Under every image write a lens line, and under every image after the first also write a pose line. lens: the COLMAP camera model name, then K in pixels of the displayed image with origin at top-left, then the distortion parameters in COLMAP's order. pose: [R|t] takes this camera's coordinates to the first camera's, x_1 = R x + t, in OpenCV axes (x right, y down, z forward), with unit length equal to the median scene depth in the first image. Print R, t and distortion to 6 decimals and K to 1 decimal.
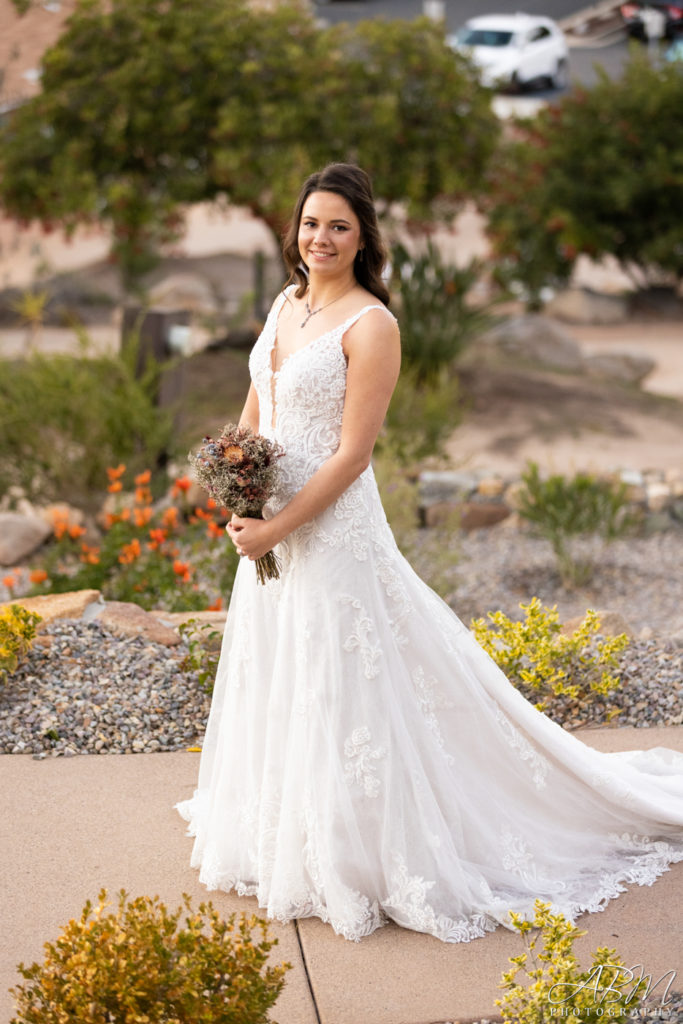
lens RADIAL K [[3254.2, 0, 341.5], [0, 3254.2, 512.0], [0, 0, 1]] dist [-0.098160, 0.212097]
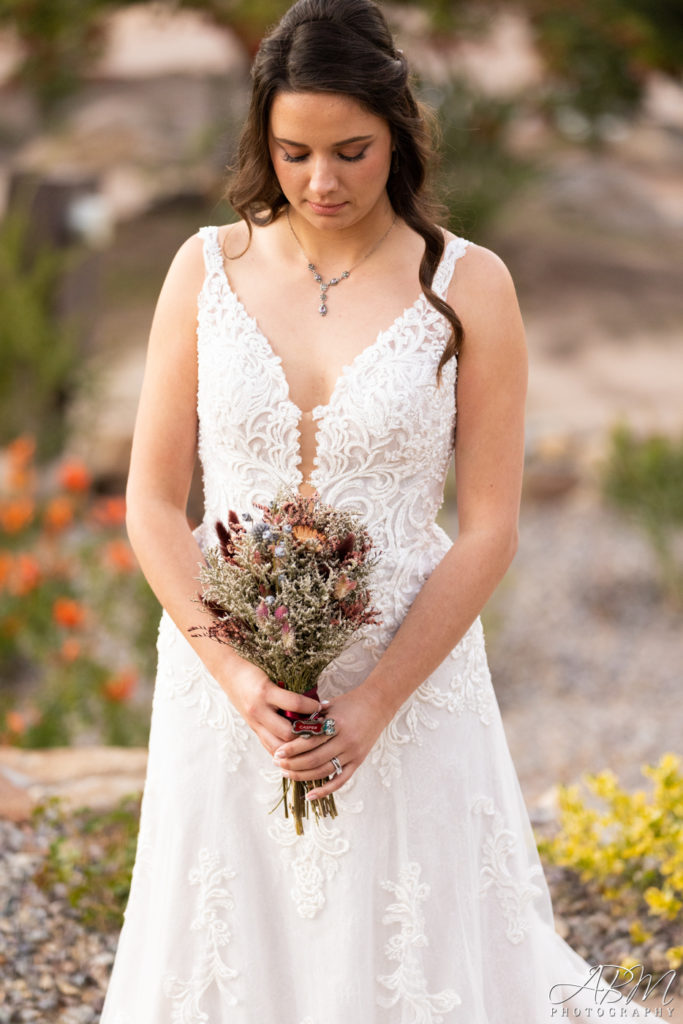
lens RADIAL K [[4062.5, 0, 341.5], [0, 4062.5, 512.0], [0, 0, 1]] dist [-0.298139, -2.016989]
pose [[0.999854, 0.016651, 0.003793, -0.001286], [-0.016768, 0.999313, 0.033042, -0.036610], [-0.003240, -0.033101, 0.999447, 0.304690]]
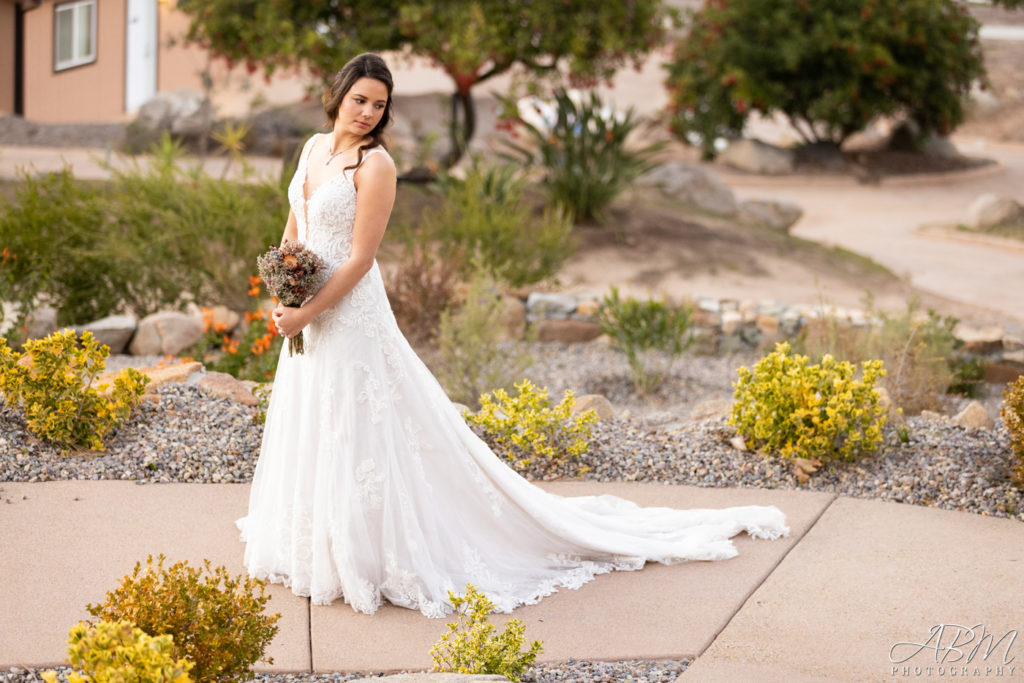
lens RADIAL K [[3208.7, 0, 512.0], [0, 3208.7, 341.5], [0, 0, 1]] dist [0.108285, -2.661797]
pose [[0.998889, 0.041234, -0.022812, 0.080283], [-0.041279, 0.999147, -0.001501, 0.012911], [0.022731, 0.002441, 0.999739, -0.285734]]
